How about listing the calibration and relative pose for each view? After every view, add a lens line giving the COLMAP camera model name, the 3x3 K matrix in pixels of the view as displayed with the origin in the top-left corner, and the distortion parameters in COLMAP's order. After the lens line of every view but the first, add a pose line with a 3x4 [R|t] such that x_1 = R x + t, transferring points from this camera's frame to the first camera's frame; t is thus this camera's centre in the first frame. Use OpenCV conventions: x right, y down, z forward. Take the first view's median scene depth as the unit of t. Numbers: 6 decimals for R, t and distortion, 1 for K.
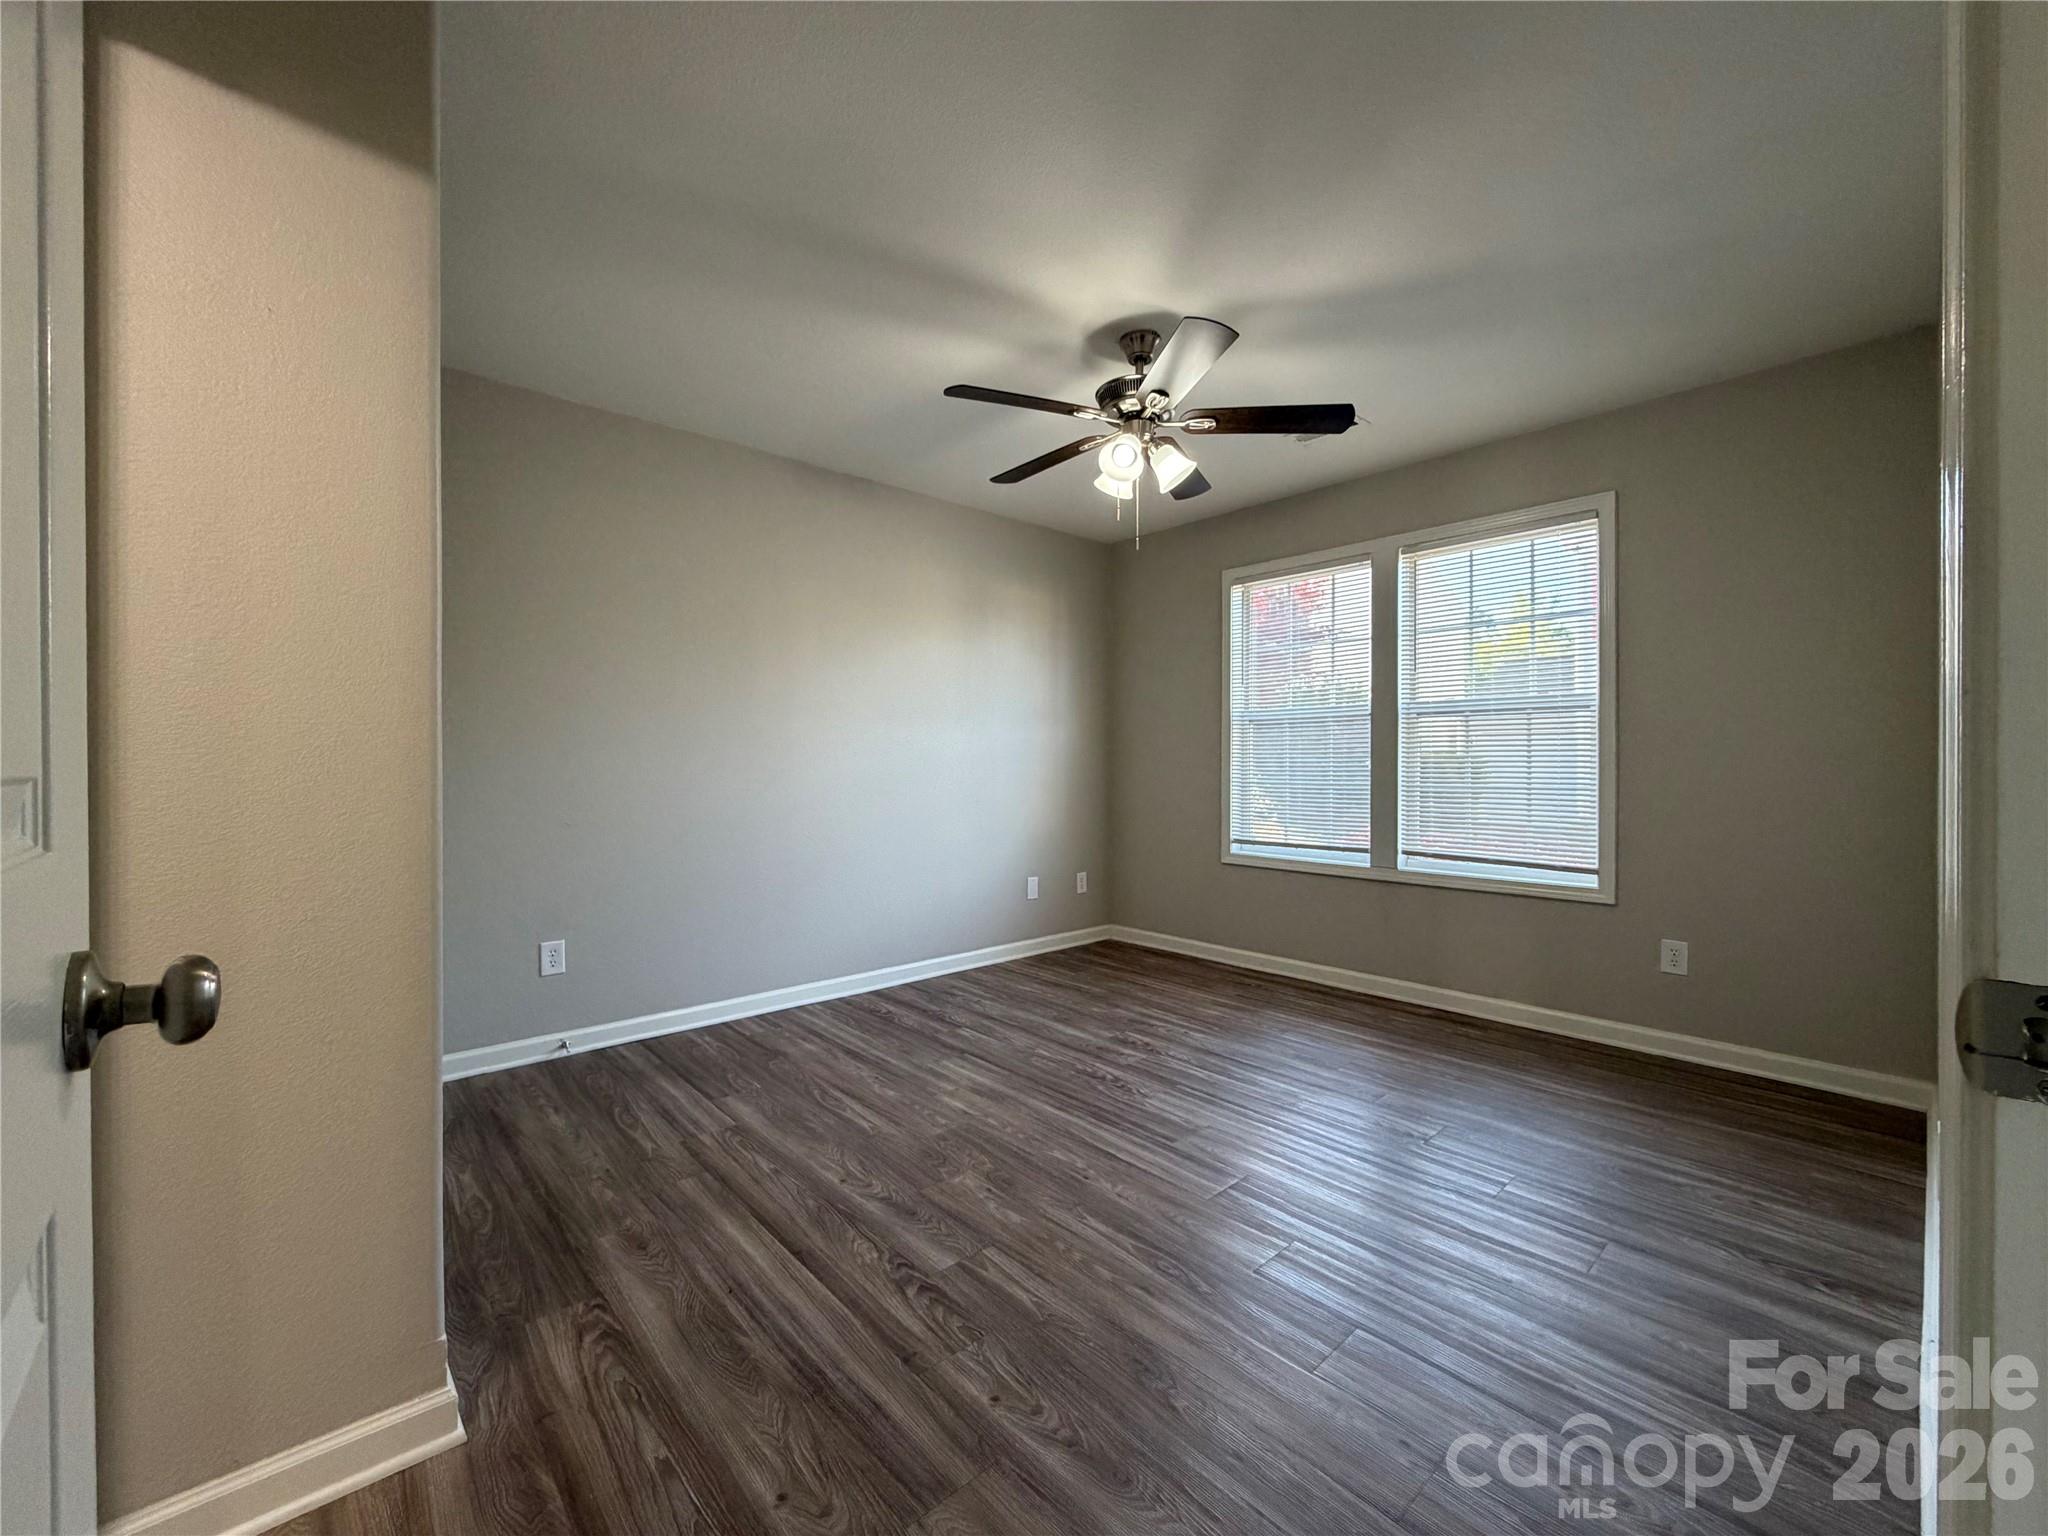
lens RADIAL K [[815.3, 0, 1018.6], [0, 815.3, 766.3], [0, 0, 1]] dist [-0.001402, 0.000024]
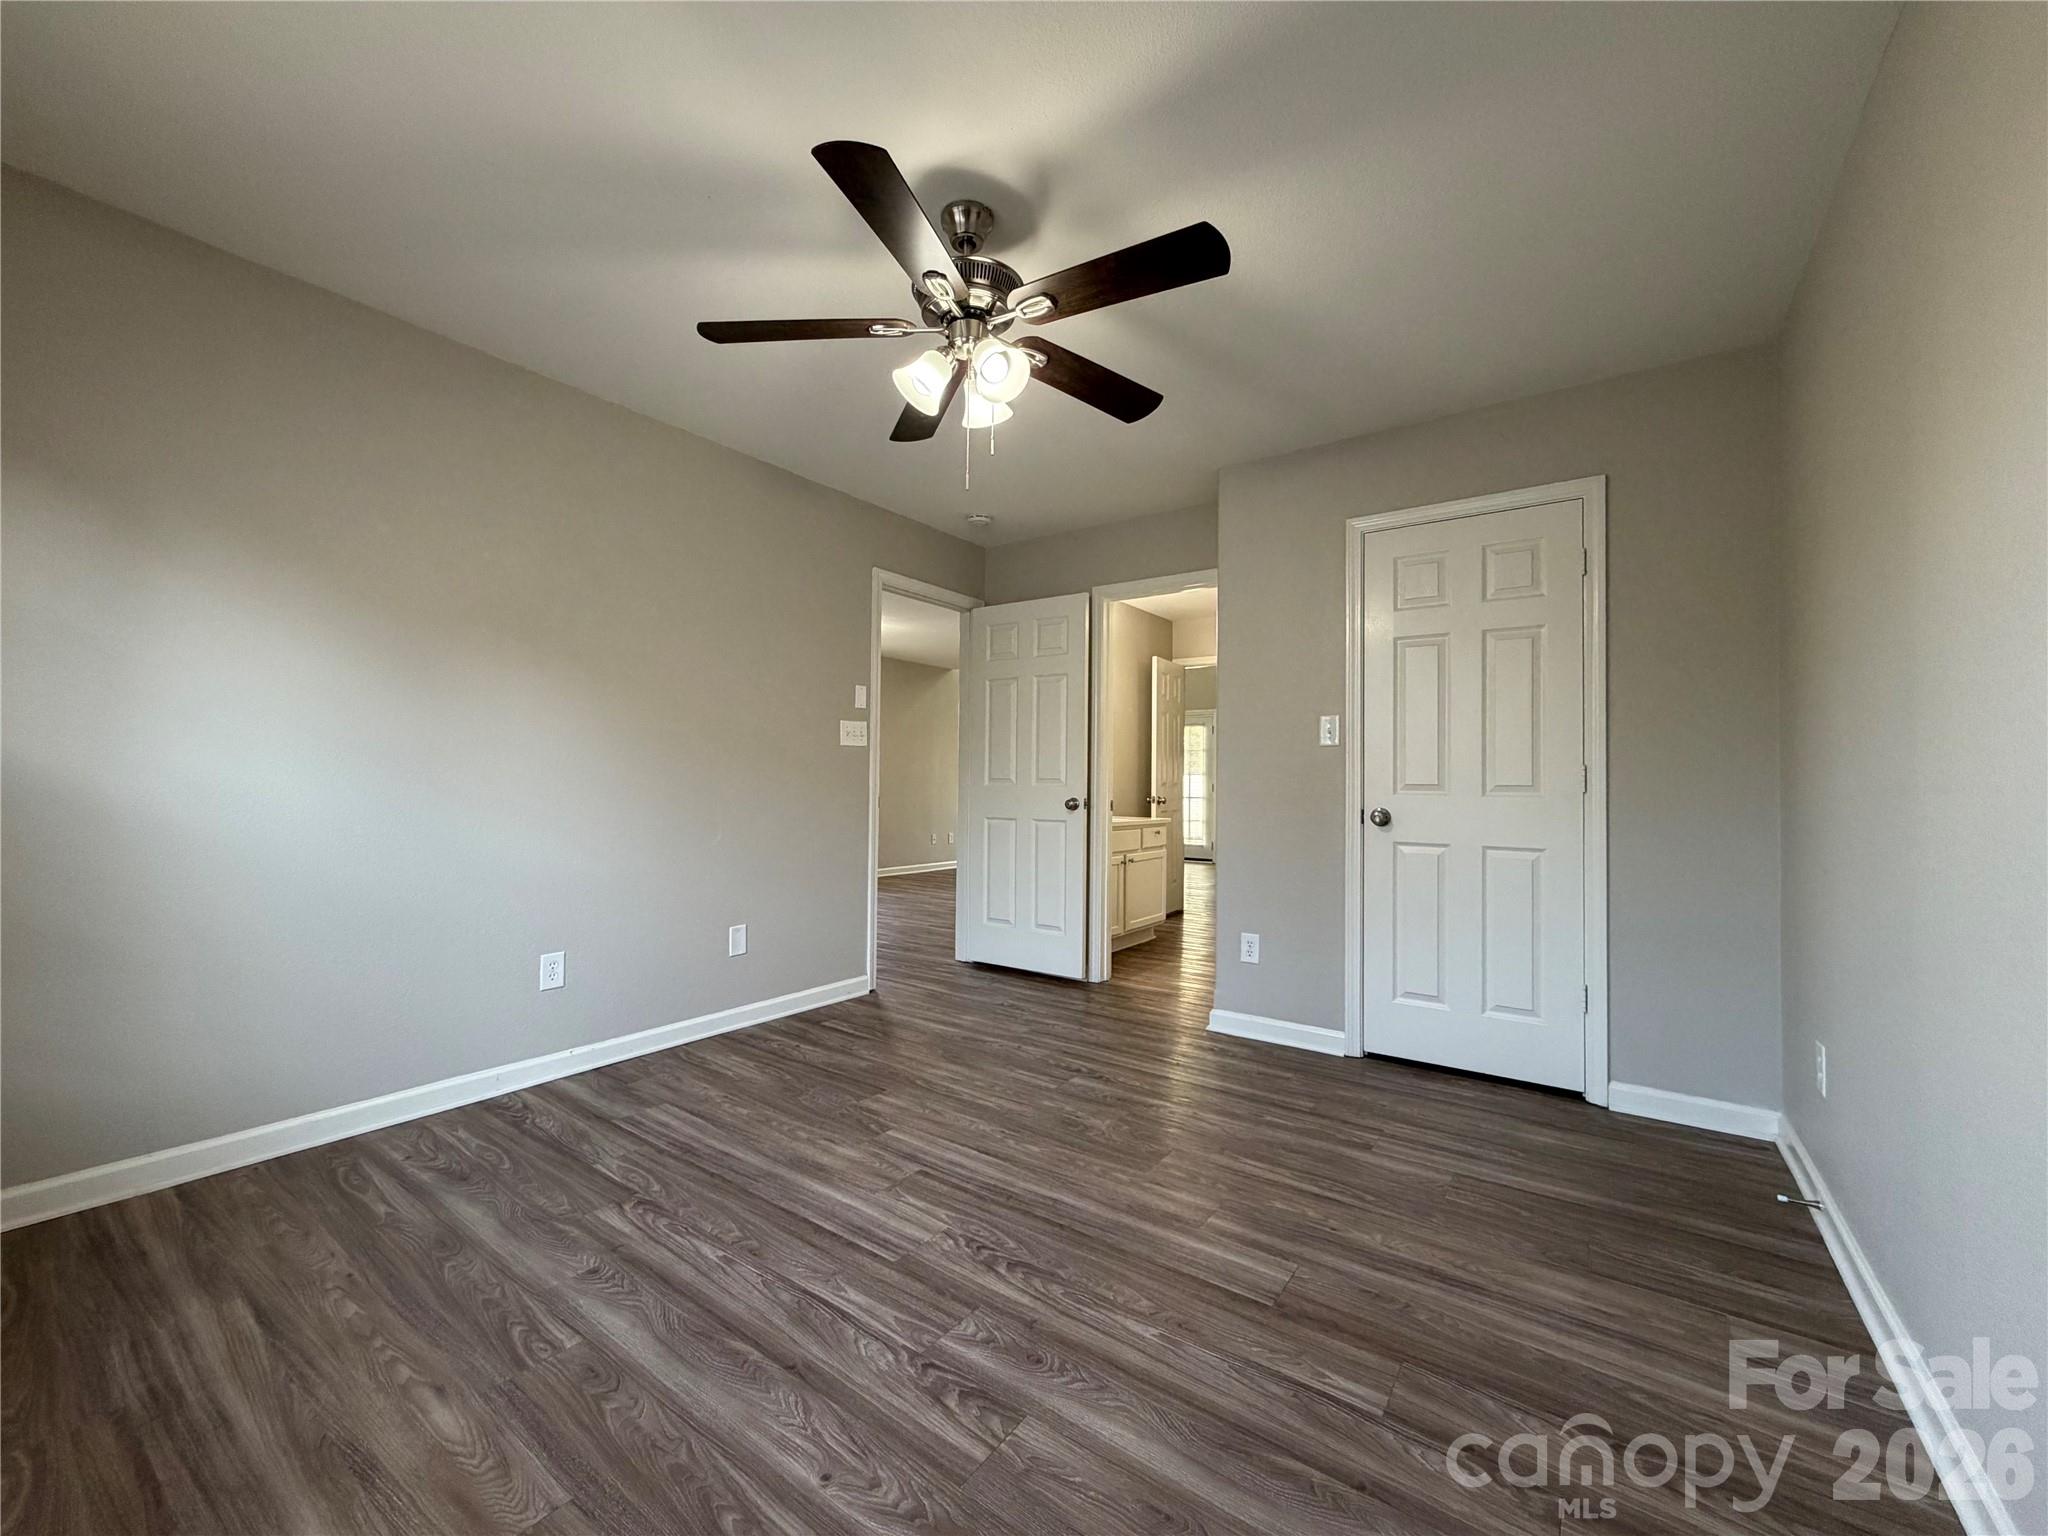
lens RADIAL K [[815.3, 0, 1018.6], [0, 815.3, 766.3], [0, 0, 1]] dist [-0.001402, 0.000024]
pose [[-0.976896, -0.016186, -0.213101, 0.227152], [-0.012642, 0.999758, -0.017982, 0.007530], [0.213341, -0.014872, -0.976865, 1.540850]]
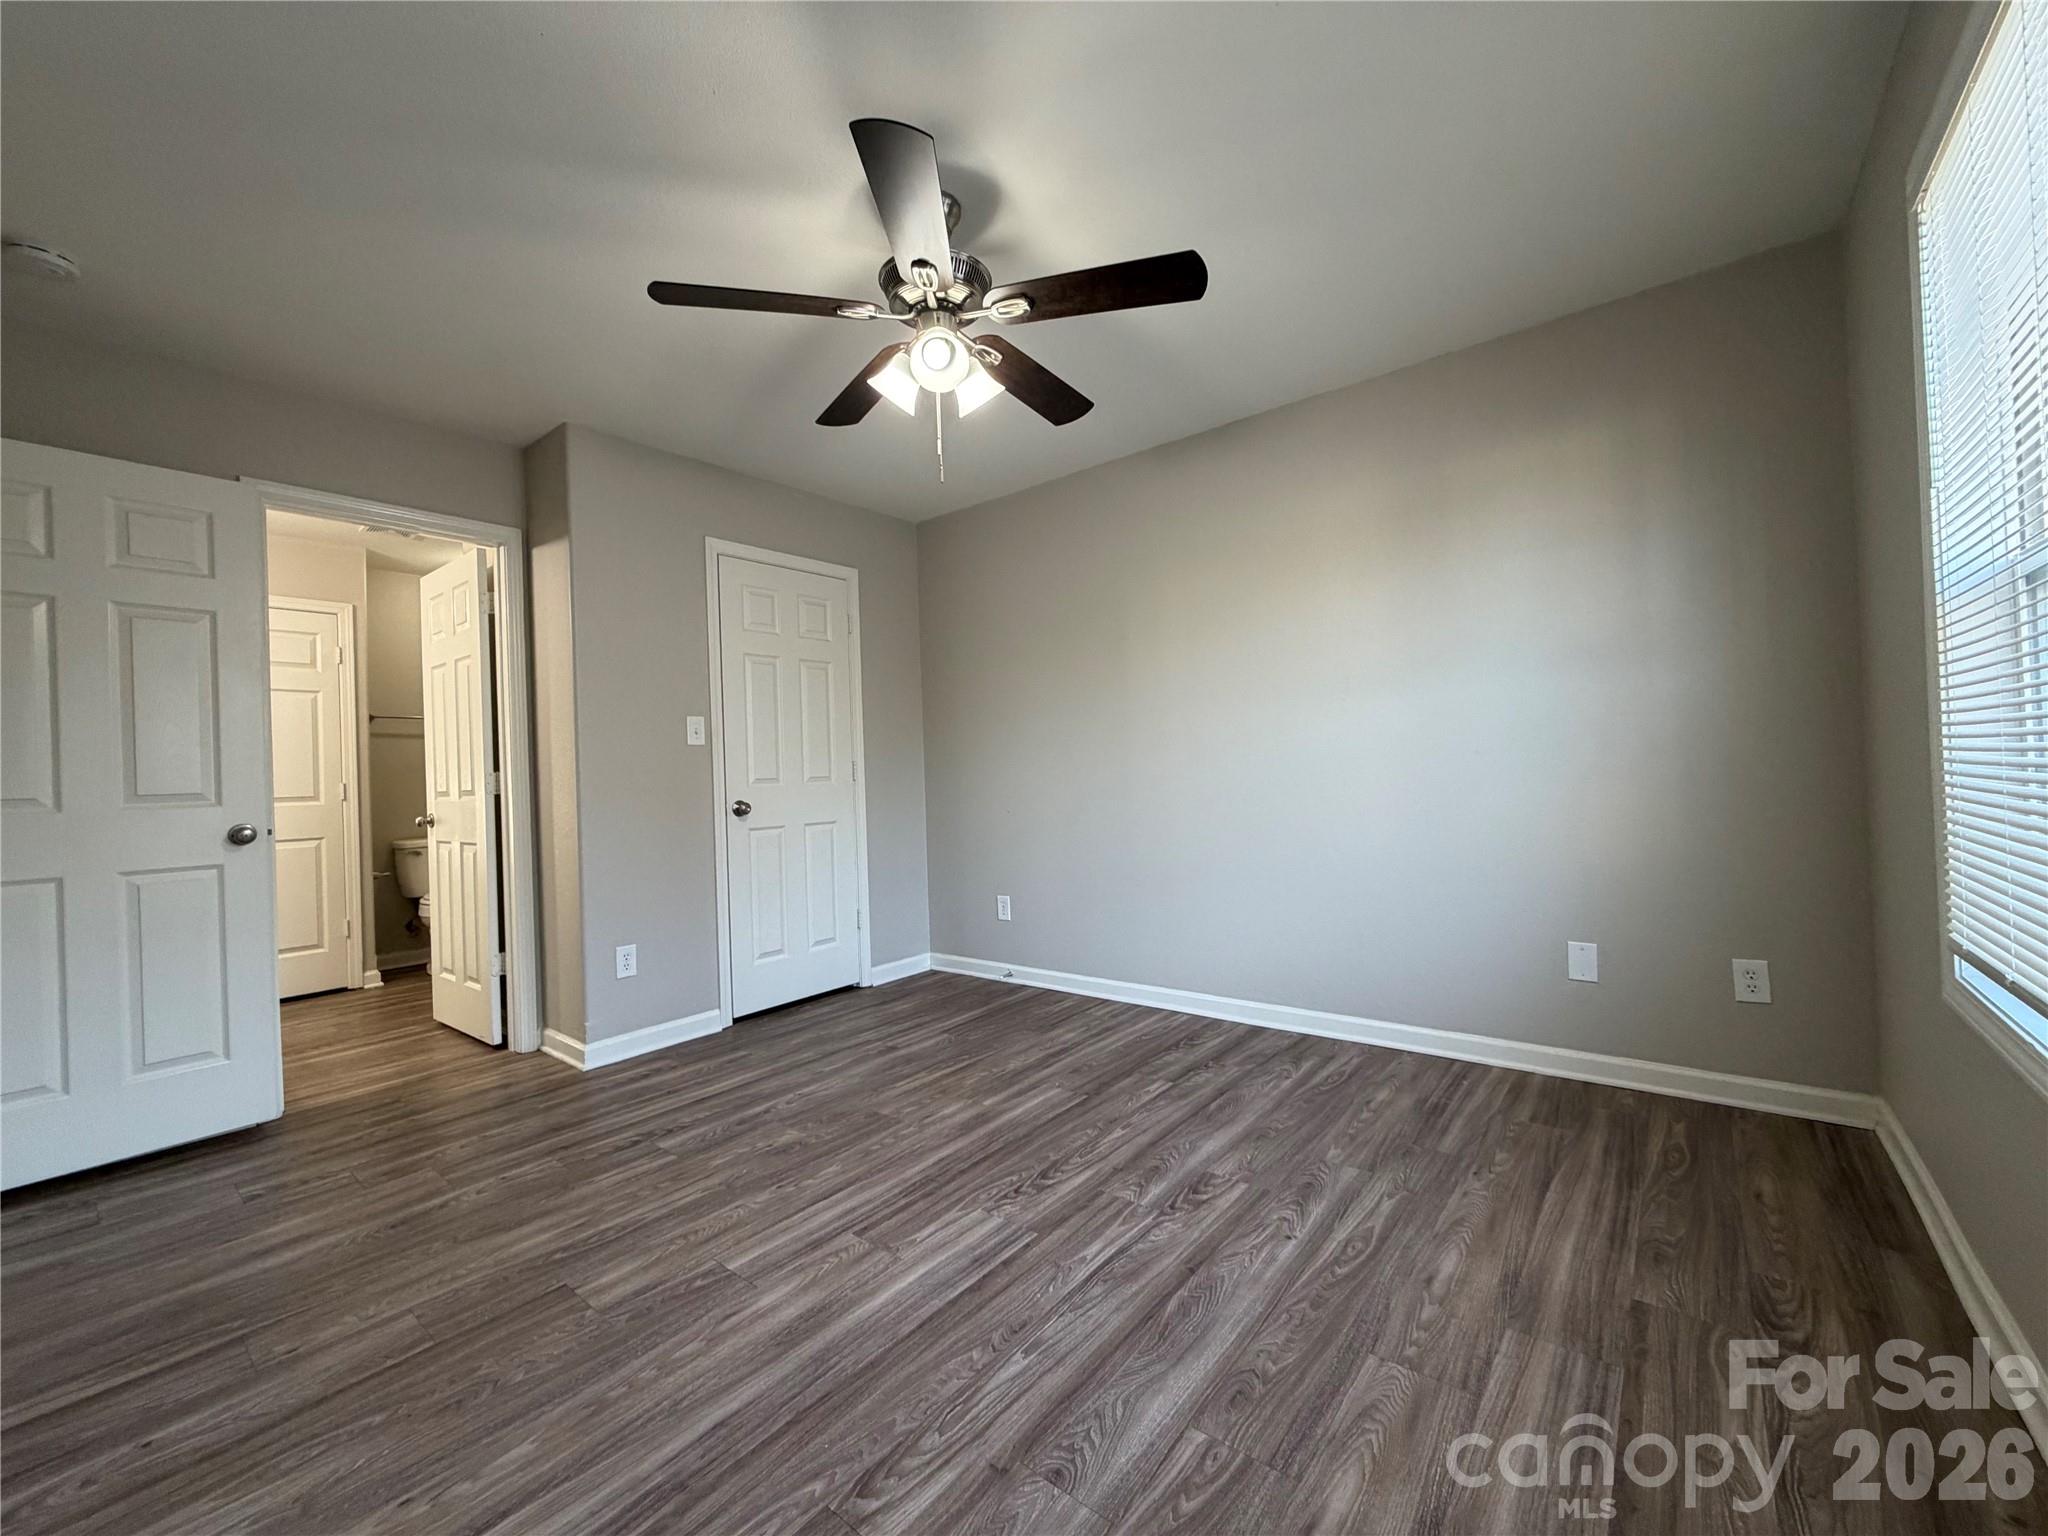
lens RADIAL K [[815.3, 0, 1018.6], [0, 815.3, 766.3], [0, 0, 1]] dist [-0.001402, 0.000024]
pose [[0.158885, -0.014505, -0.987191, 0.801198], [0.033132, 0.999407, -0.009353, 0.010886], [0.986741, -0.031221, 0.159271, 0.825505]]
